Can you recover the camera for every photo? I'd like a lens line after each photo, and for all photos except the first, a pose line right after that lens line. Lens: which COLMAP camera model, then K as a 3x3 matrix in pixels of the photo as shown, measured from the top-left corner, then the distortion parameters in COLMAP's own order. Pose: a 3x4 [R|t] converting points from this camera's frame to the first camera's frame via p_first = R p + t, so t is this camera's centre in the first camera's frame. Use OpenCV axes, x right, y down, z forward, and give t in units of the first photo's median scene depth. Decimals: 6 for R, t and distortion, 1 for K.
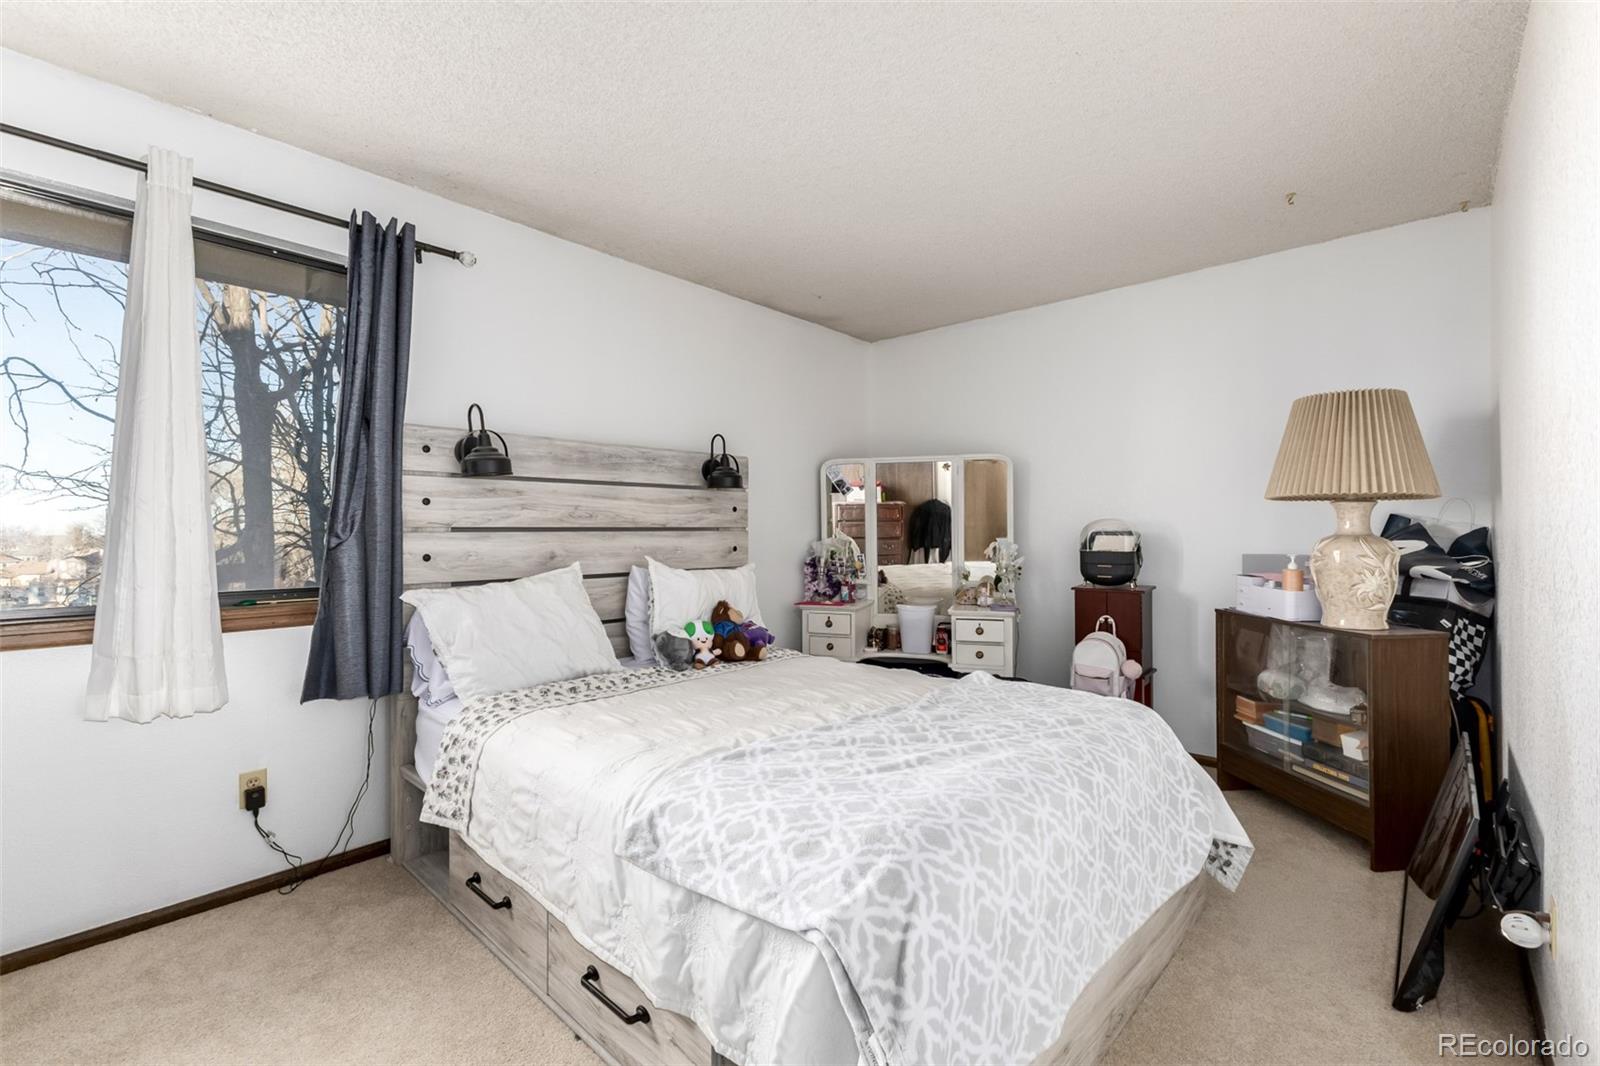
lens RADIAL K [[695.4, 0, 801.4], [0, 695.4, 529.2], [0, 0, 1]] dist [0.009669, -0.002005]
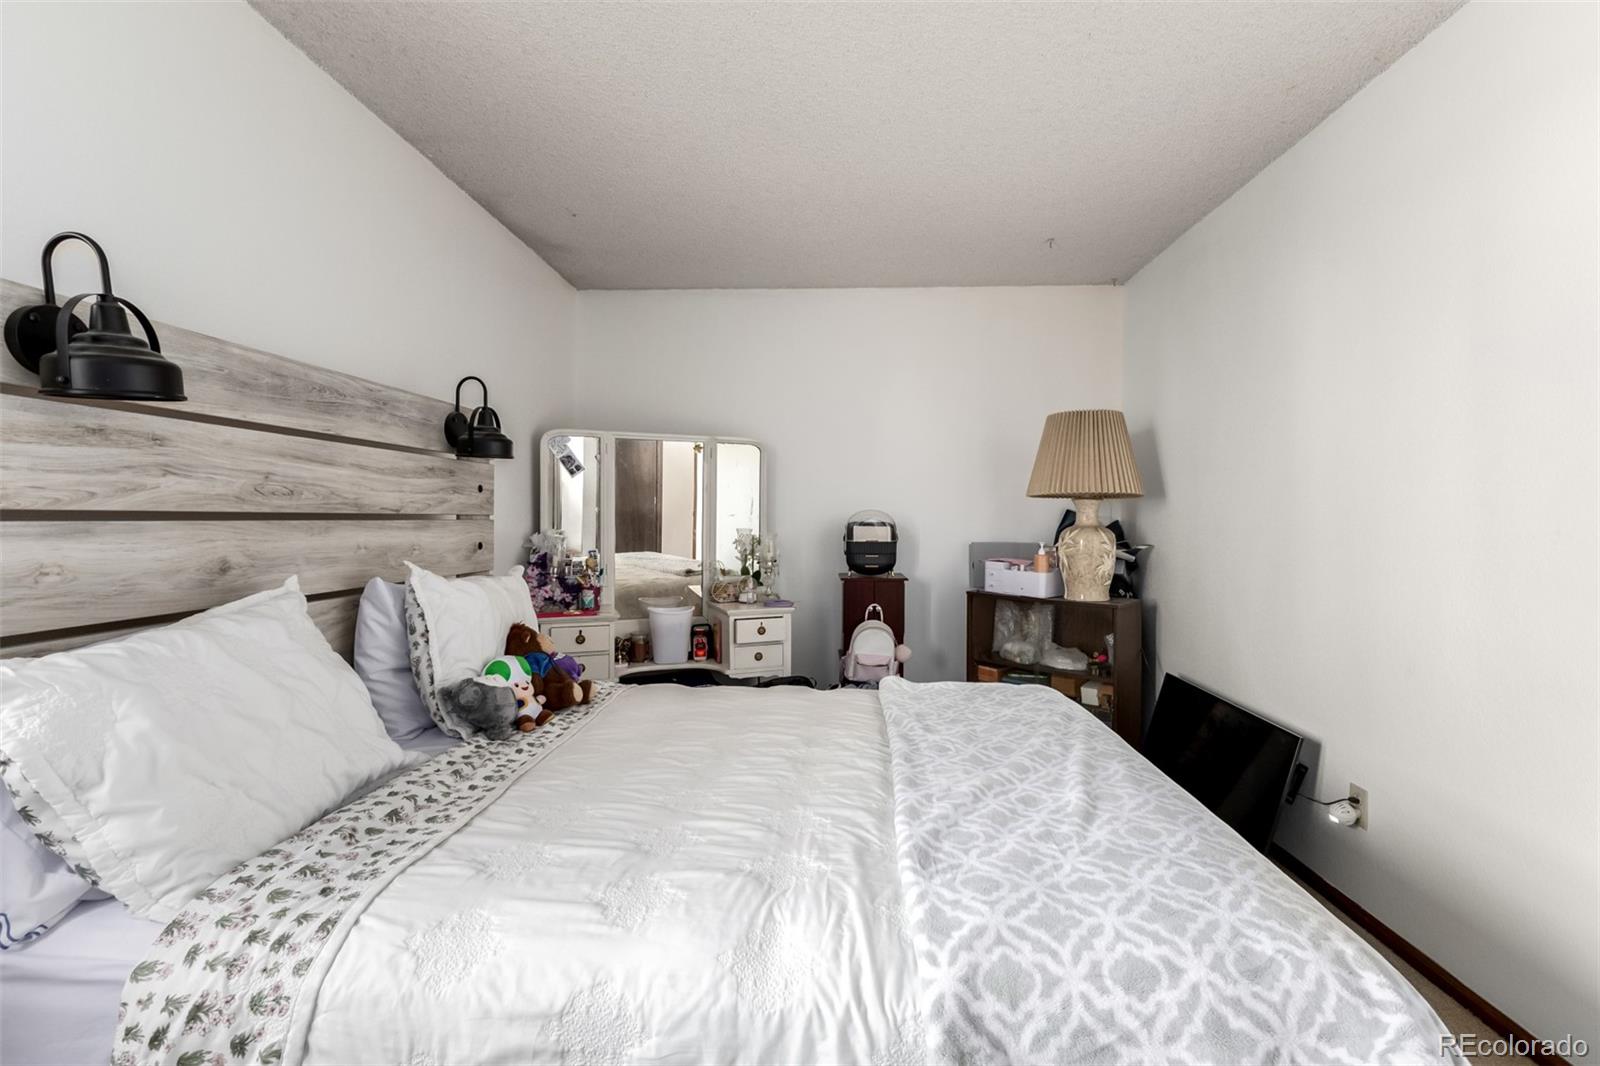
lens RADIAL K [[695.4, 0, 799.0], [0, 695.4, 528.8], [0, 0, 1]] dist [0.009669, -0.002005]
pose [[0.774853, -0.003049, 0.632134, -0.343117], [-0.006099, 0.999906, 0.012299, 0.000618], [-0.632112, -0.013385, 0.774761, 0.312766]]
